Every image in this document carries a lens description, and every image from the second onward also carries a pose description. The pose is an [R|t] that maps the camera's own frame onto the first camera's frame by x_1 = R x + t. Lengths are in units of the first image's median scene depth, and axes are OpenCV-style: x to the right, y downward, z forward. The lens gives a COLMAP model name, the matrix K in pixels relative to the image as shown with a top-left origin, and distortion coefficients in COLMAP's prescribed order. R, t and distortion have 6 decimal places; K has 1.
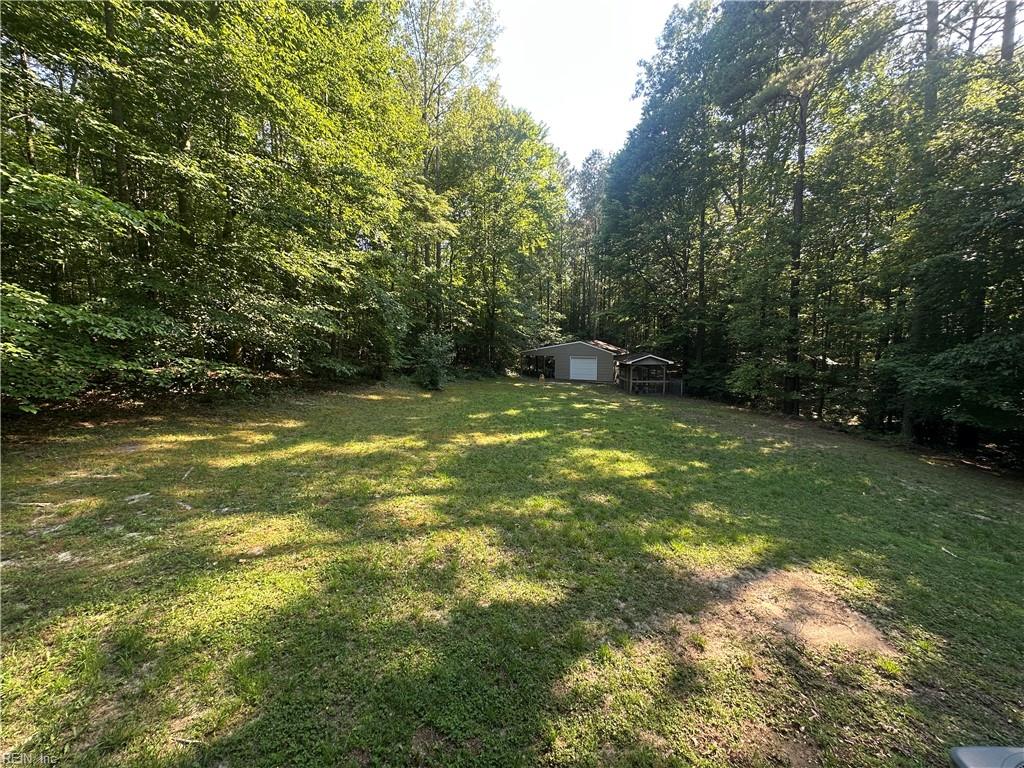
lens RADIAL K [[408.0, 0, 513.0], [0, 408.0, 382.5], [0, 0, 1]] dist [-0.003980, -0.000088]
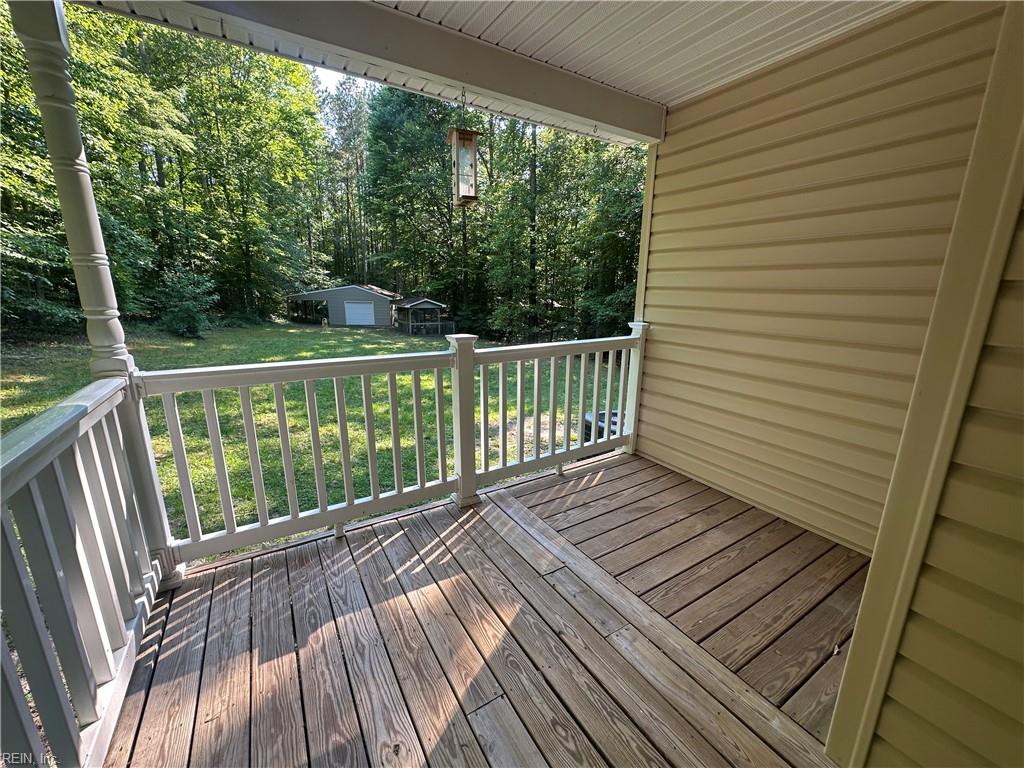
lens RADIAL K [[408.0, 0, 515.6], [0, 408.0, 386.7], [0, 0, 1]] dist [-0.003980, -0.000088]
pose [[0.847224, -0.108334, 0.520072, -0.053533], [0.036257, 0.988495, 0.146845, 0.012827], [-0.529997, -0.105555, 0.841405, -0.076468]]
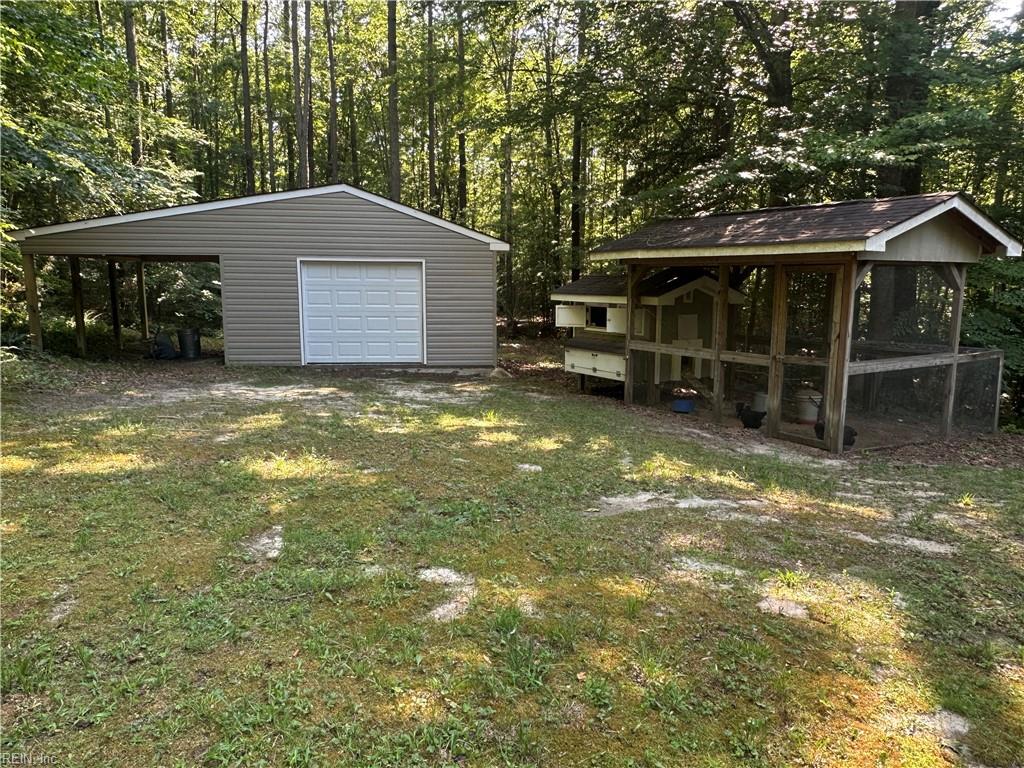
lens RADIAL K [[718.3, 0, 511.8], [0, 718.3, 382.6], [0, 0, 1]] dist [-0.002499, -0.000371]
pose [[0.825724, -0.087717, 0.557212, 0.018892], [0.057983, 0.995801, 0.070836, -0.023212], [-0.561086, -0.026182, 0.827343, 0.776639]]
